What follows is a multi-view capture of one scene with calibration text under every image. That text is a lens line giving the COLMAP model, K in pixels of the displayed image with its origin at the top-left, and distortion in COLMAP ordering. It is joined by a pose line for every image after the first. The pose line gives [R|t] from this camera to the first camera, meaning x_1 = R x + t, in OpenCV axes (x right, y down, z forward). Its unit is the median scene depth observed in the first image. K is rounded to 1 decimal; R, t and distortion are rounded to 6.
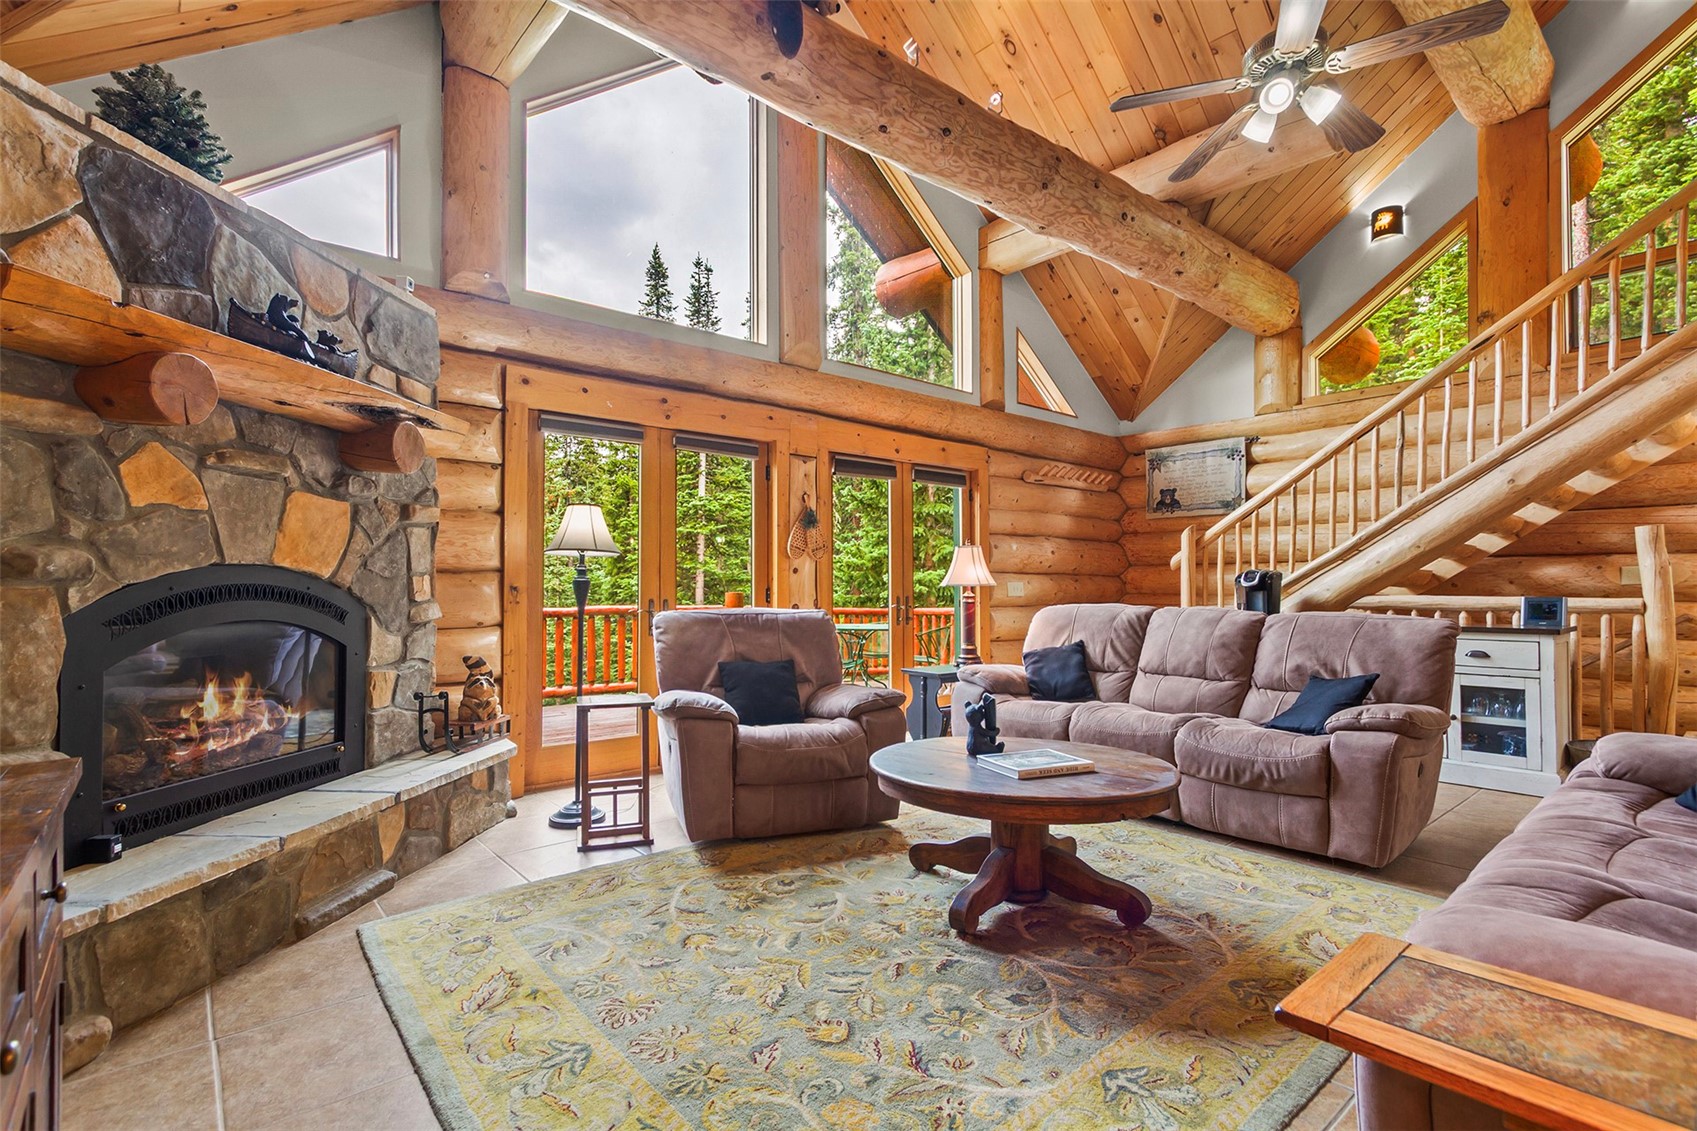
lens RADIAL K [[796.3, 0, 841.8], [0, 796.3, 576.0], [0, 0, 1]] dist [0.006058, -0.000796]
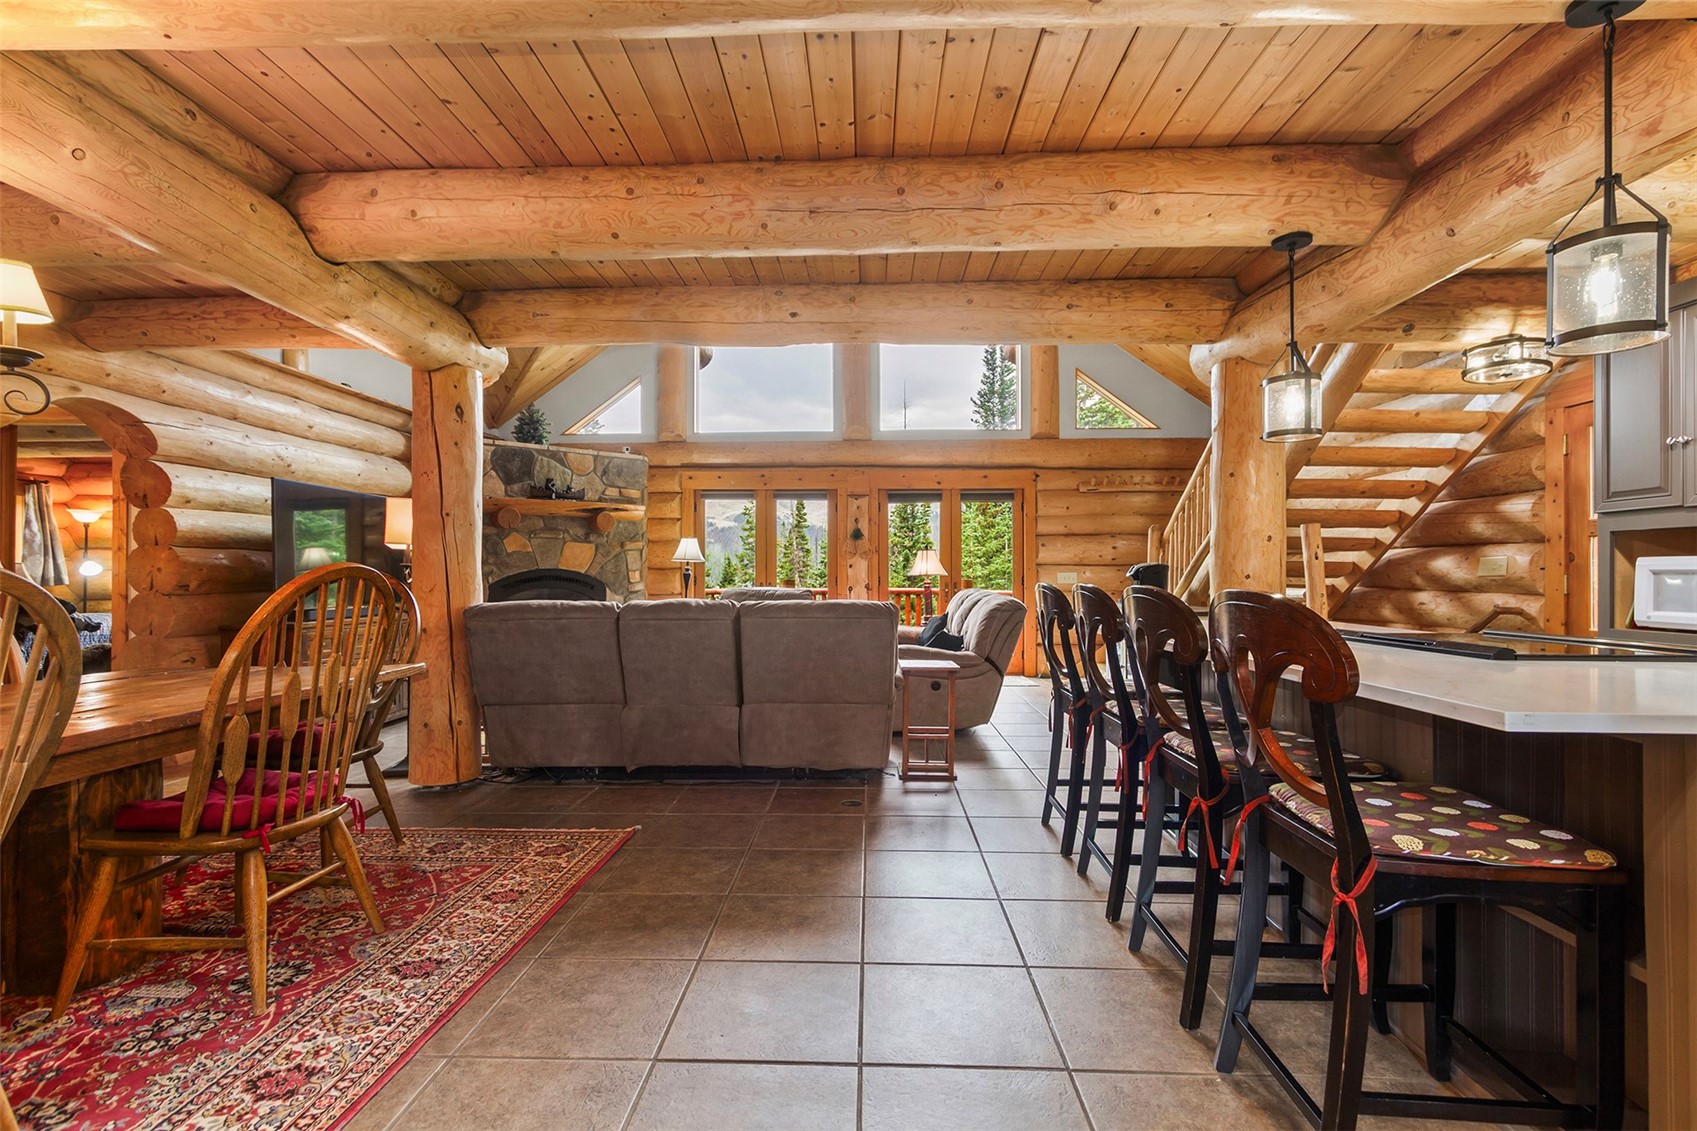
lens RADIAL K [[820.4, 0, 844.2], [0, 820.4, 566.7], [0, 0, 1]] dist [0.017952, -0.008046]
pose [[0.741156, -0.006342, -0.671302, 1.369814], [0.008976, 0.999960, 0.000463, -0.008547], [0.671272, -0.006369, 0.741183, -0.337471]]
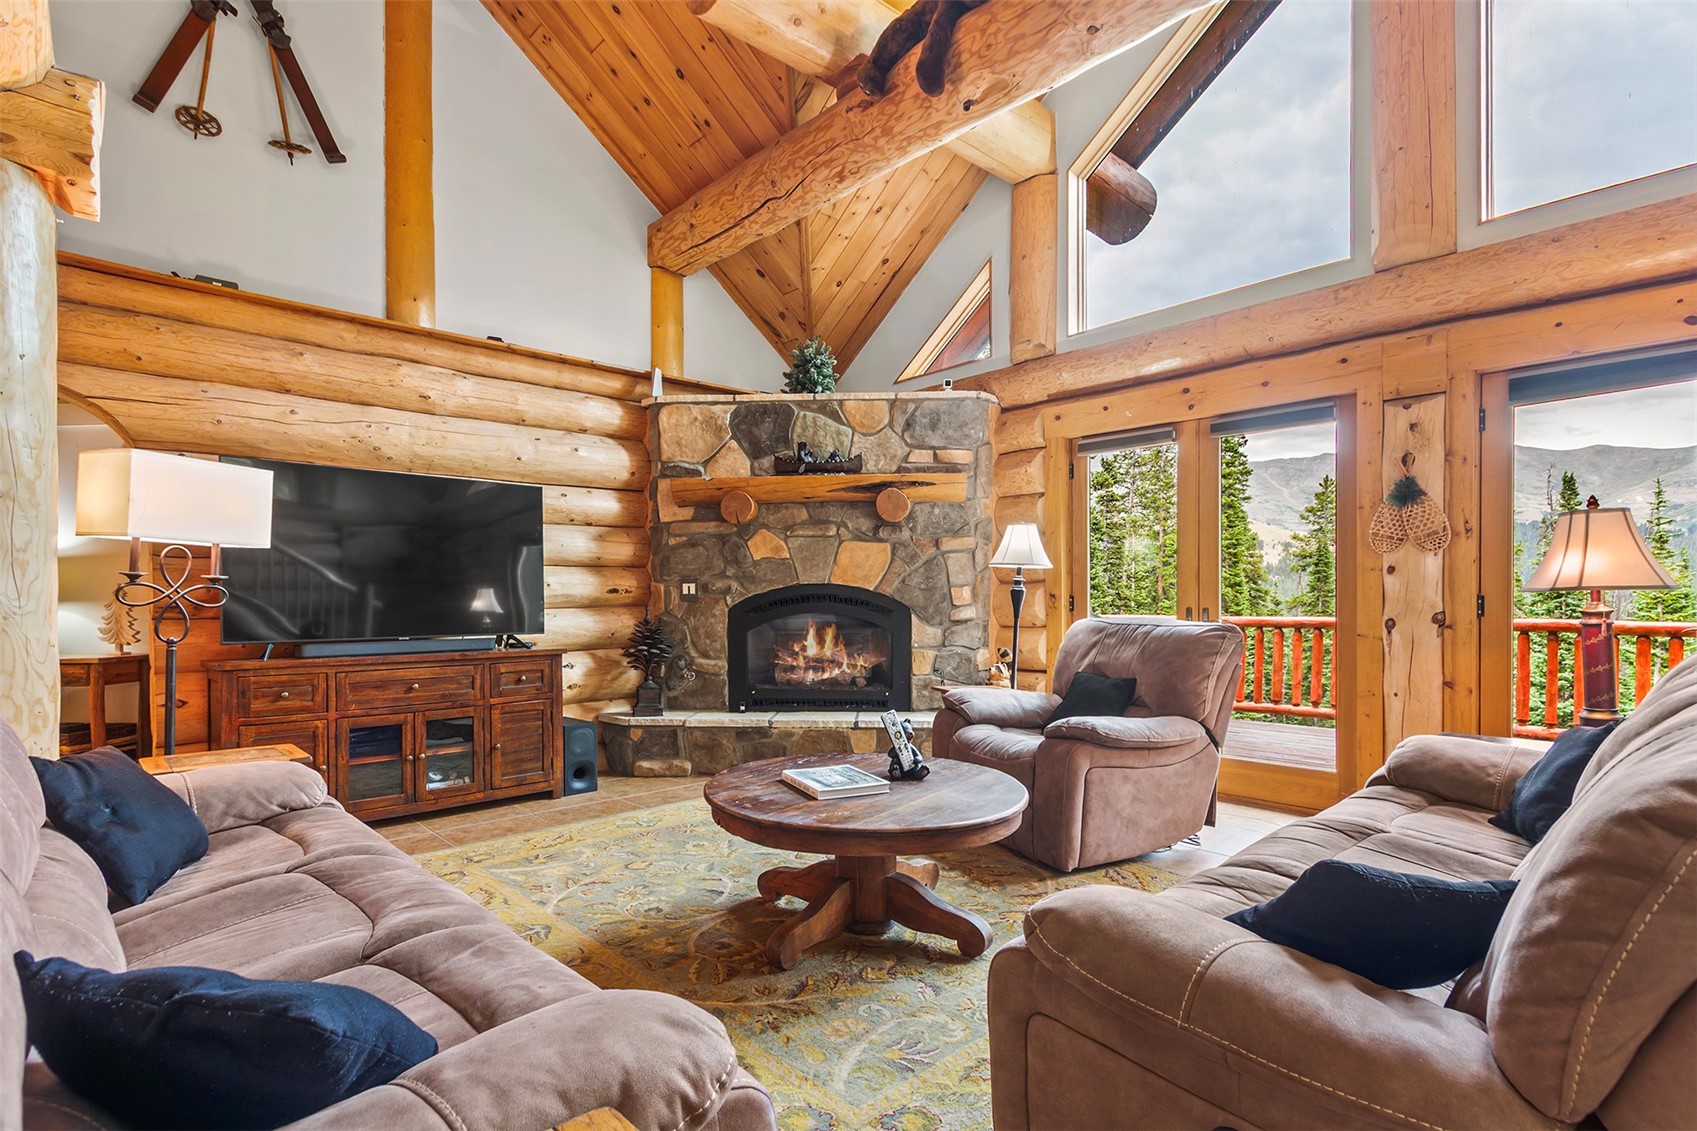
lens RADIAL K [[831.3, 0, 841.8], [0, 831.3, 598.8], [0, 0, 1]] dist [0.002804, 0.000943]
pose [[0.041149, 0.003961, -0.999145, 0.808313], [0.016359, 0.999855, 0.004638, 0.008842], [0.999019, -0.016536, 0.041079, 0.637128]]
